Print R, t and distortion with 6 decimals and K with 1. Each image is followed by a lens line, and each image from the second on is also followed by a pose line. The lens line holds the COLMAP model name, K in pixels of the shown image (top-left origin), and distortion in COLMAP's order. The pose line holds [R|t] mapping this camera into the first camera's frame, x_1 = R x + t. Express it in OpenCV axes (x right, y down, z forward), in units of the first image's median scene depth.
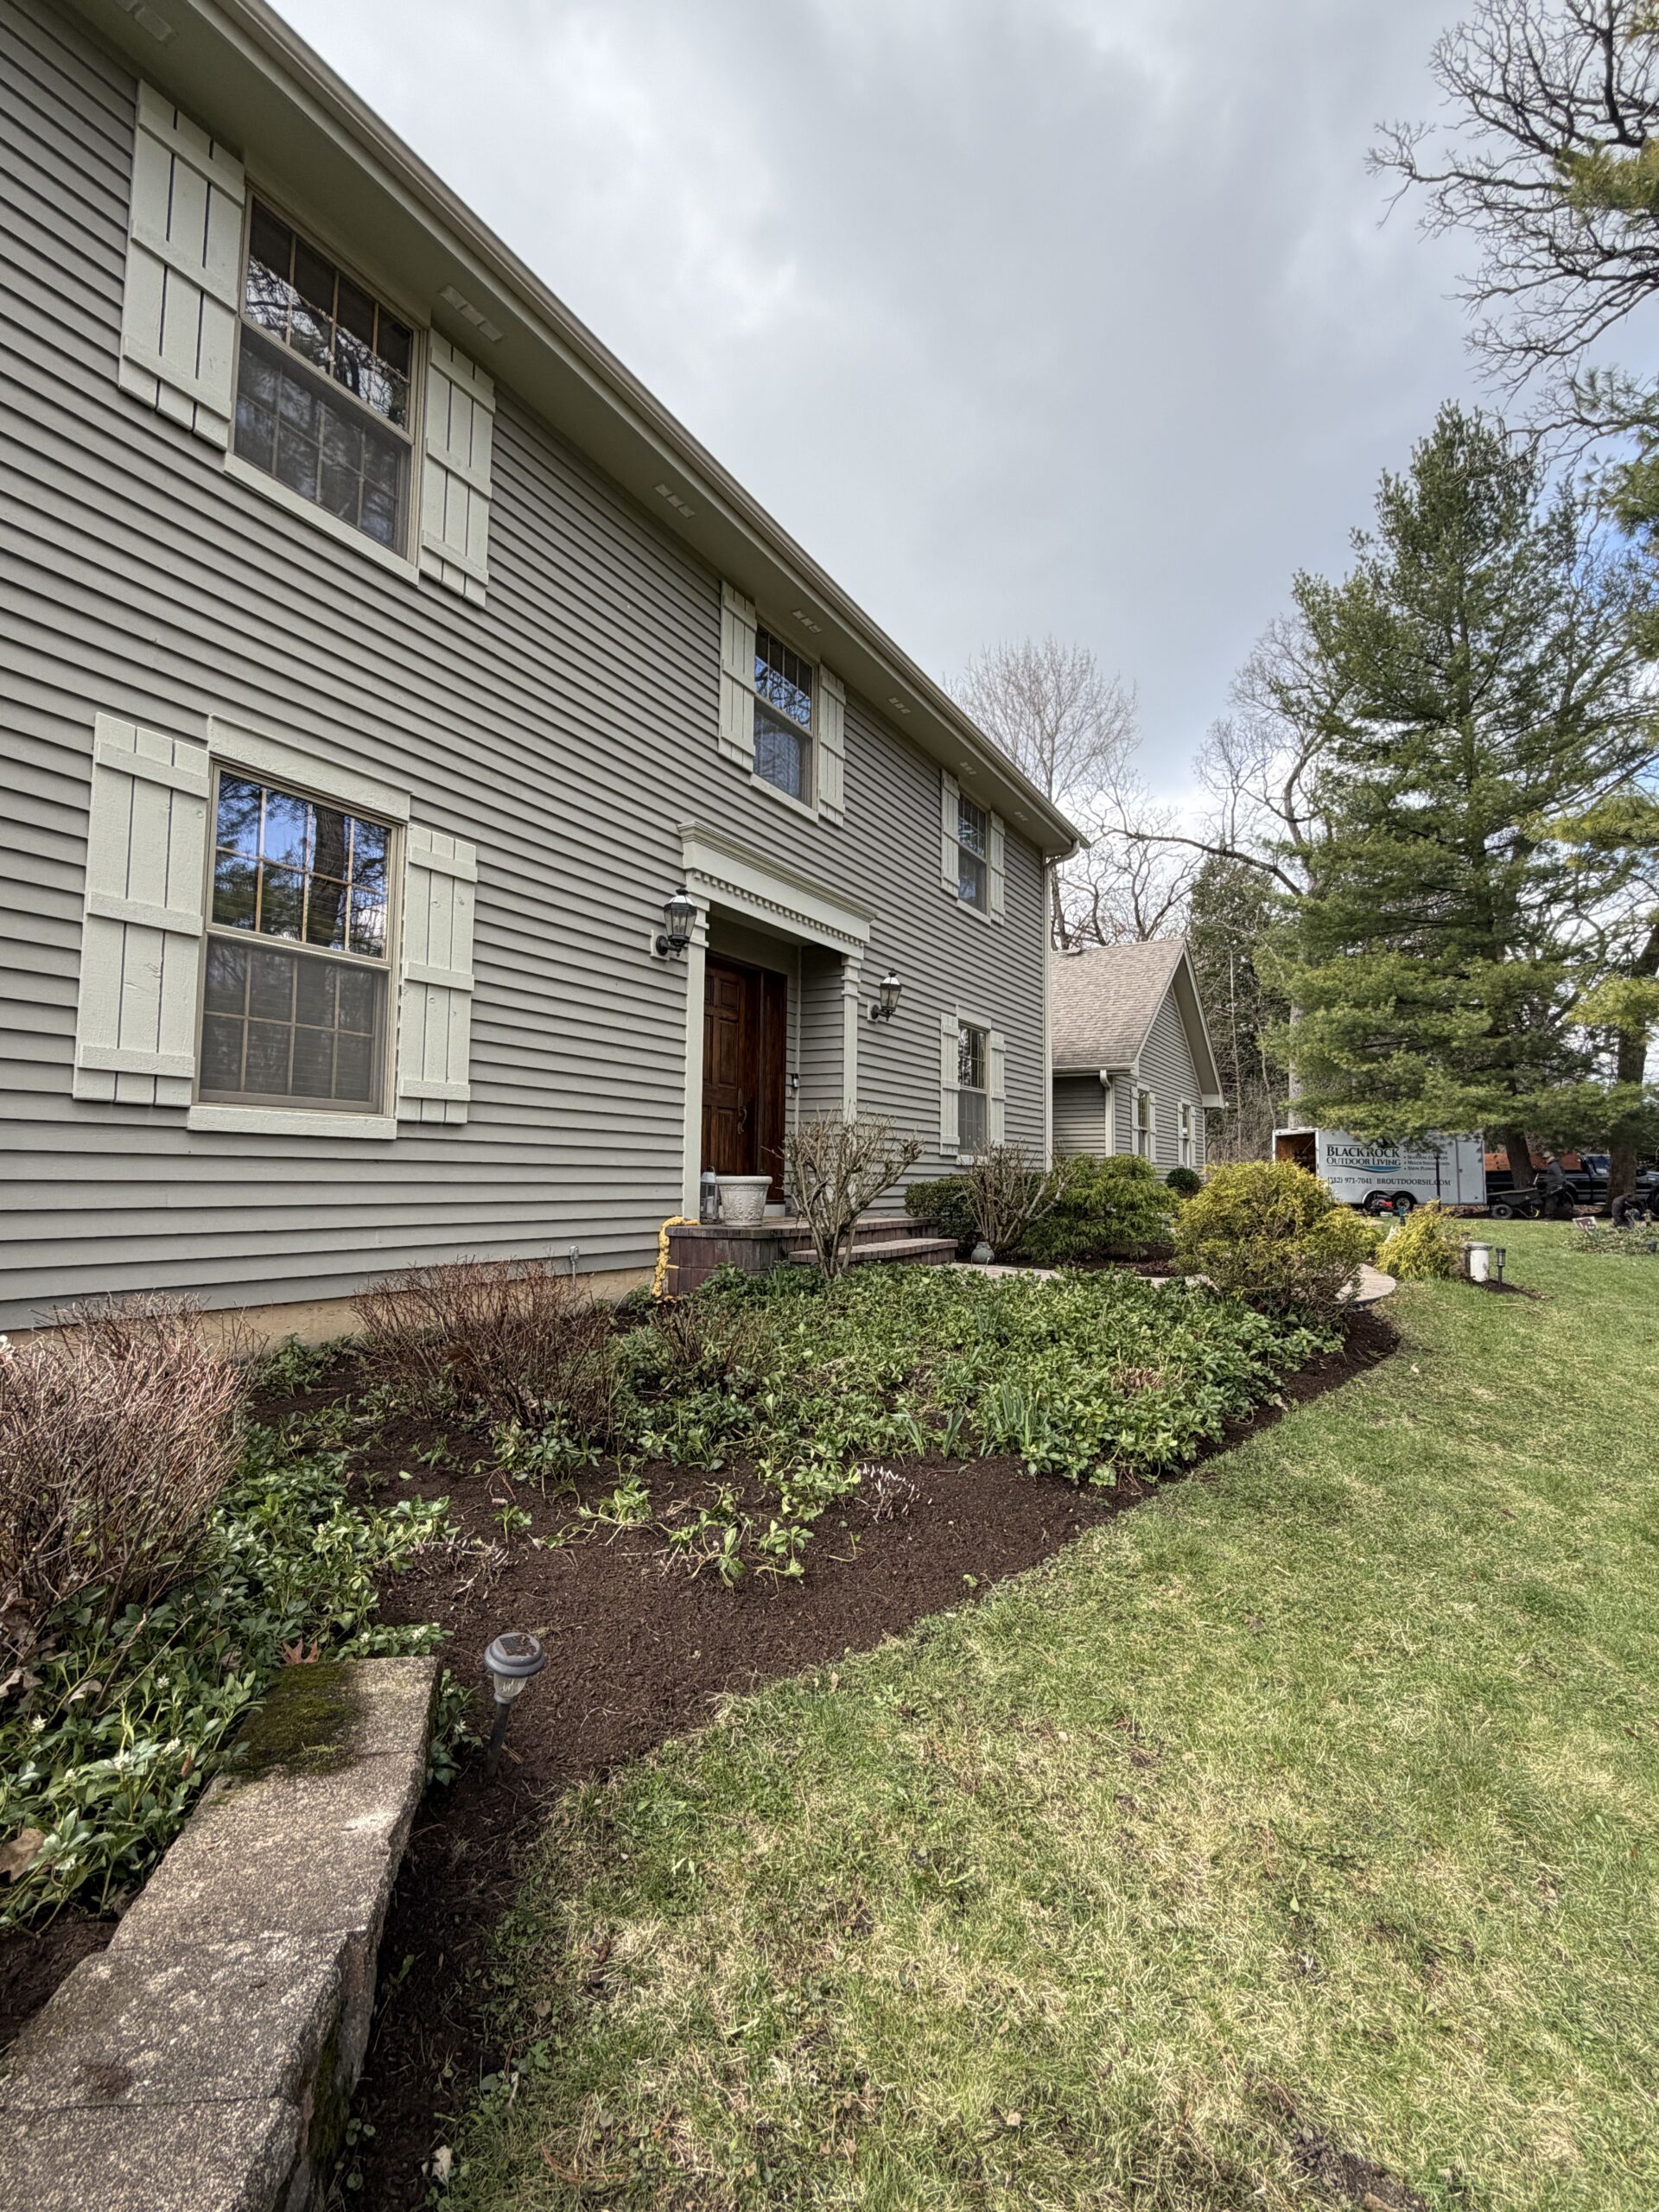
lens RADIAL K [[1036.3, 0, 825.4], [0, 1036.3, 1105.3], [0, 0, 1]] dist [0.002853, -0.000922]
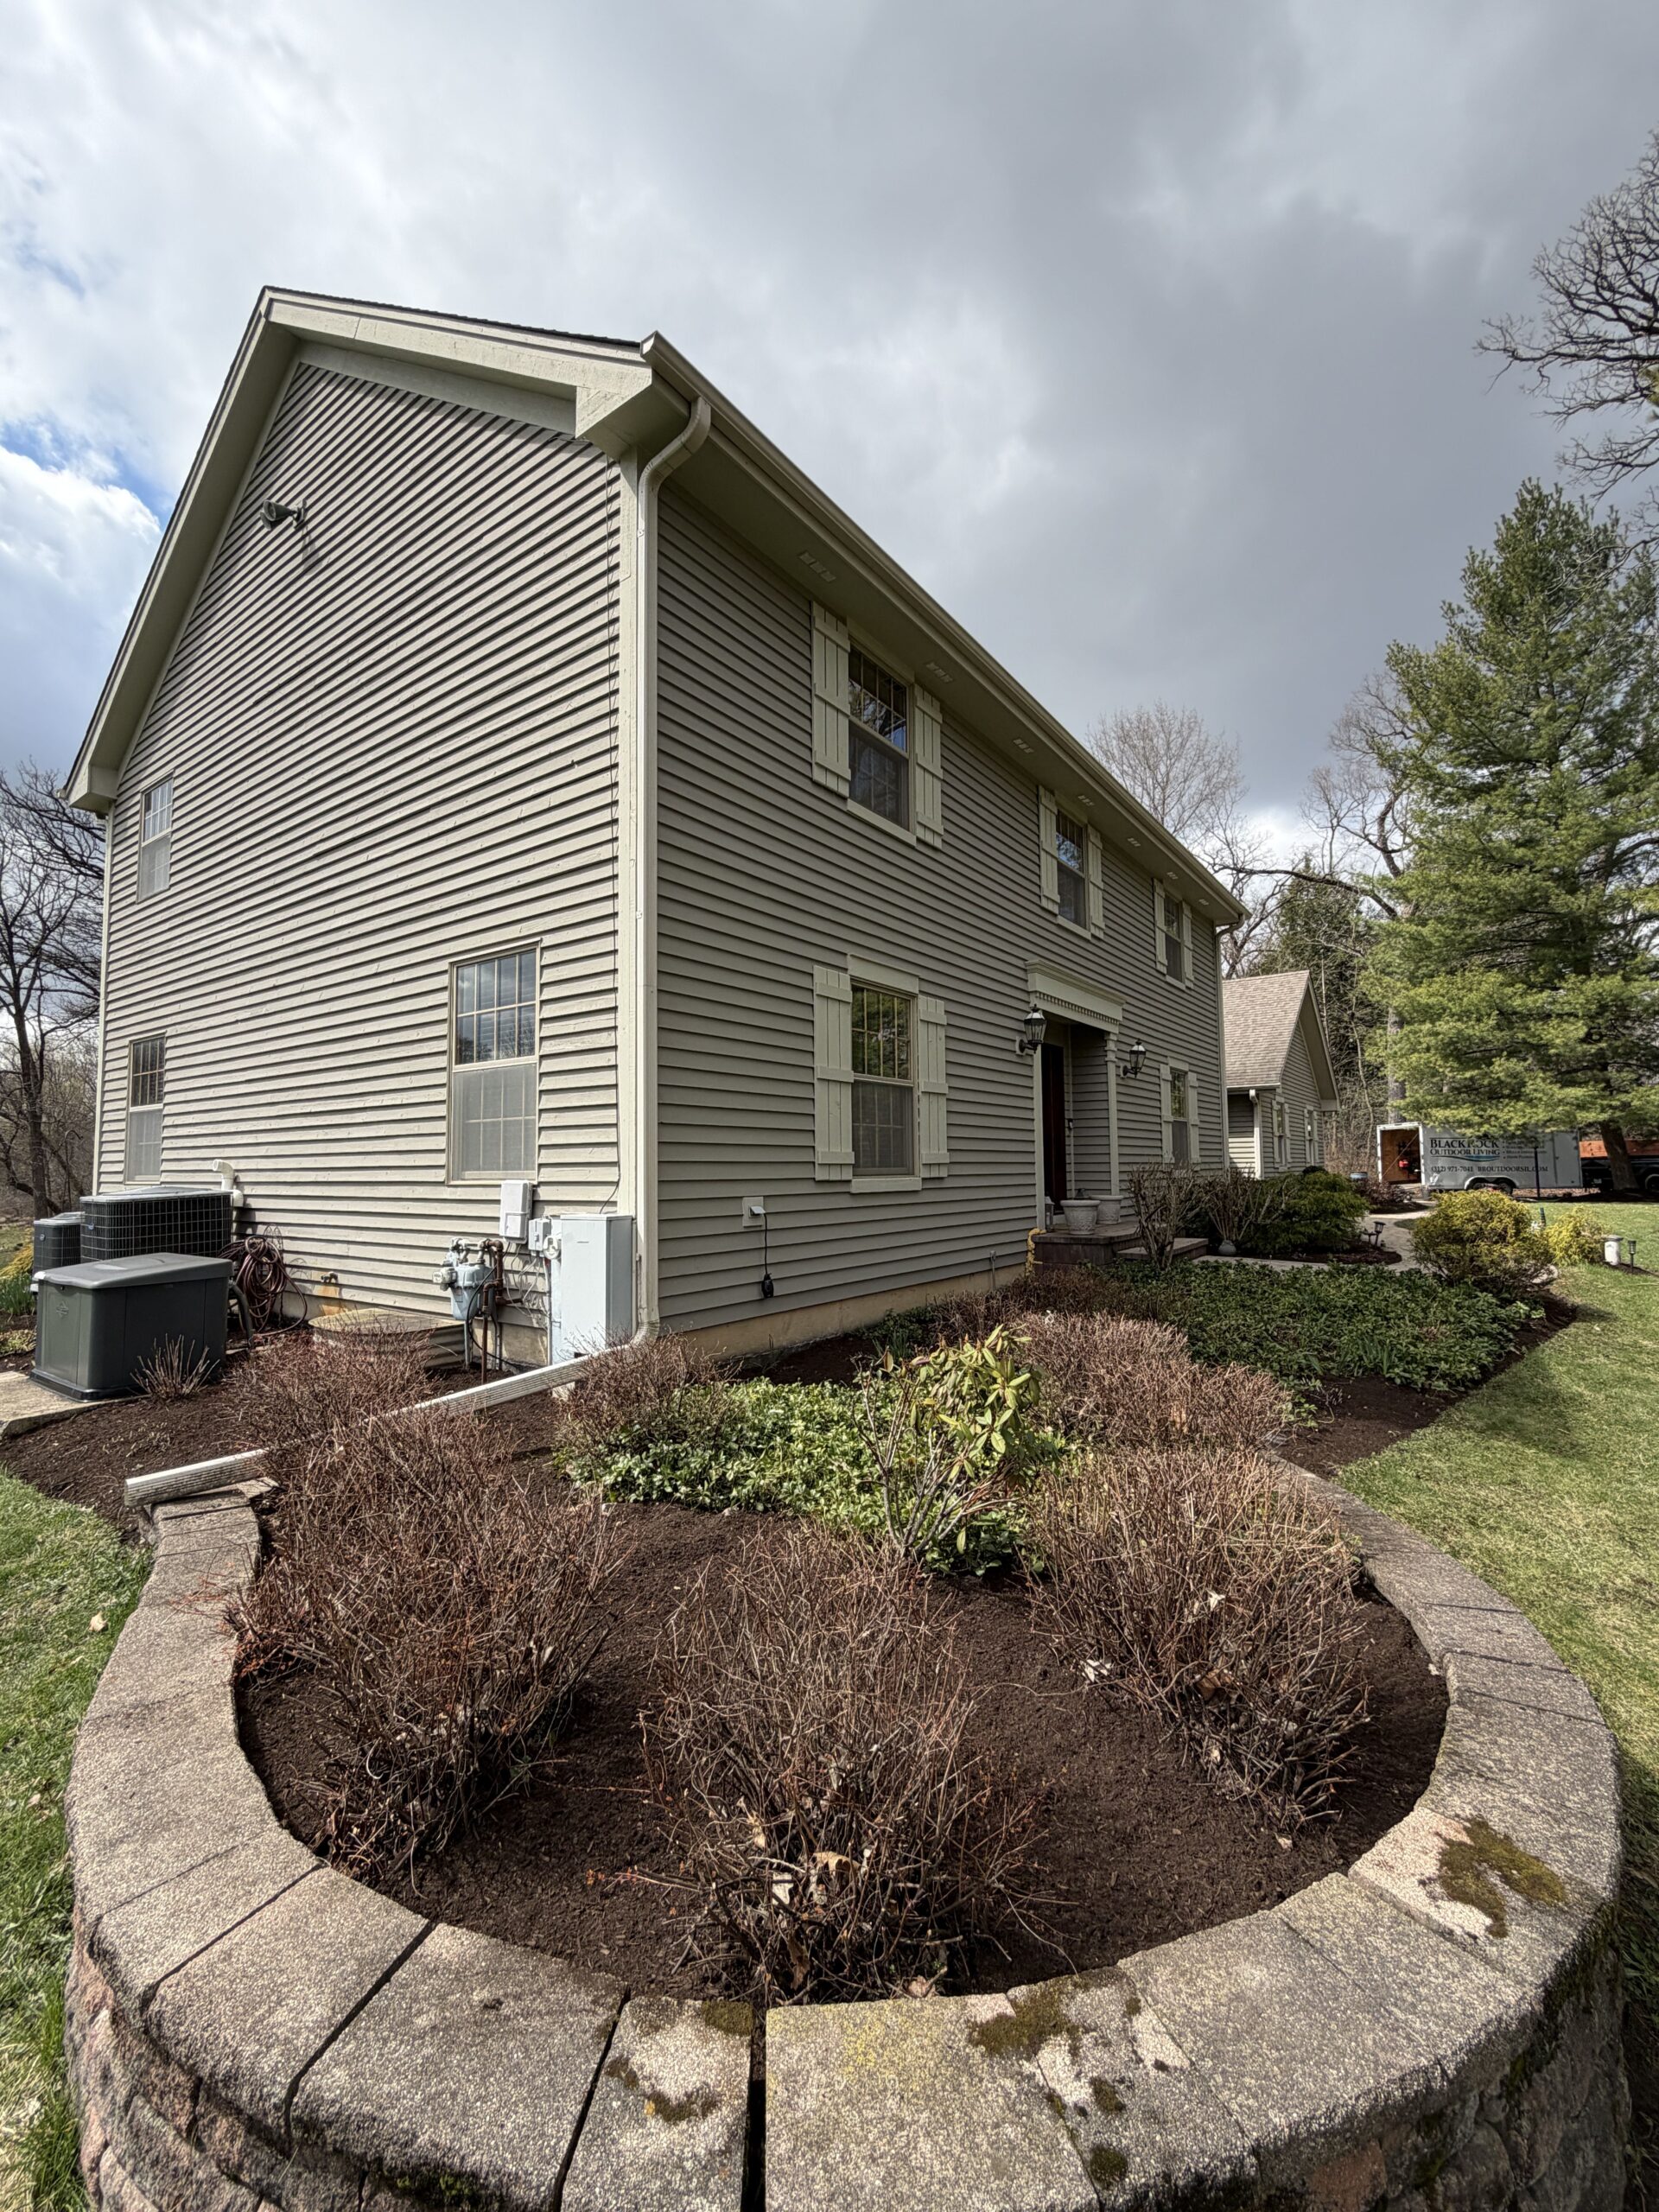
lens RADIAL K [[928.7, 0, 829.5], [0, 928.7, 1106.0], [0, 0, 1]] dist [0.004590, -0.002189]
pose [[0.994734, -0.026940, -0.098890, -0.285435], [0.027380, 0.999620, 0.003096, -0.075665], [0.098769, -0.005787, 0.995094, -0.331475]]
